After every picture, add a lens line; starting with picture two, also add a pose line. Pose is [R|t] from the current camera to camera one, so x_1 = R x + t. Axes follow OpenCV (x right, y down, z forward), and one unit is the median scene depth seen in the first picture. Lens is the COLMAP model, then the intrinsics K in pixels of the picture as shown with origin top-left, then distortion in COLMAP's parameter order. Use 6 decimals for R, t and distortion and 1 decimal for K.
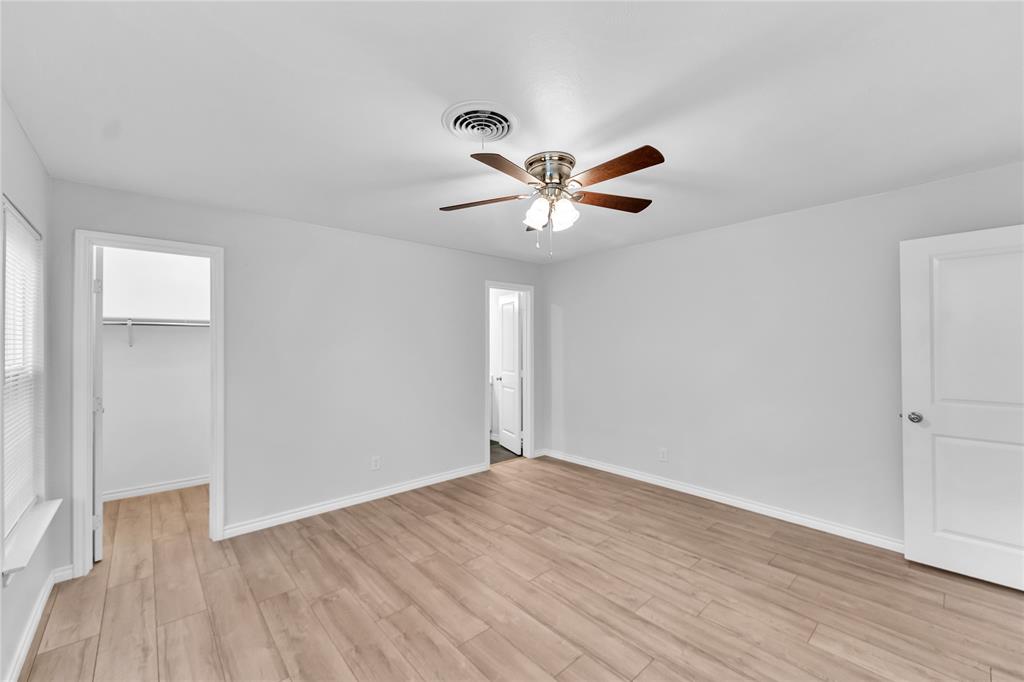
lens RADIAL K [[425.1, 0, 514.1], [0, 425.1, 340.5], [0, 0, 1]] dist [0.000399, 0.000054]
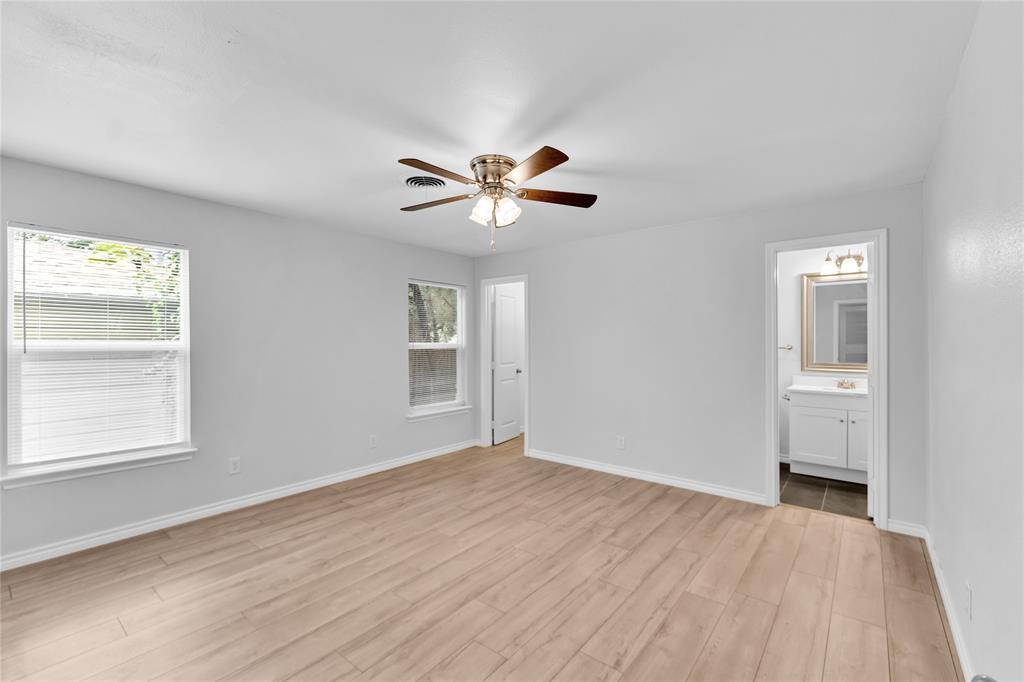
lens RADIAL K [[425.1, 0, 519.8], [0, 425.1, 342.7], [0, 0, 1]] dist [0.000399, 0.000054]
pose [[0.177261, 0.009798, -0.984115, 0.937598], [0.004805, 0.999930, 0.010821, -0.000625], [0.984152, -0.006647, 0.177202, 0.655951]]
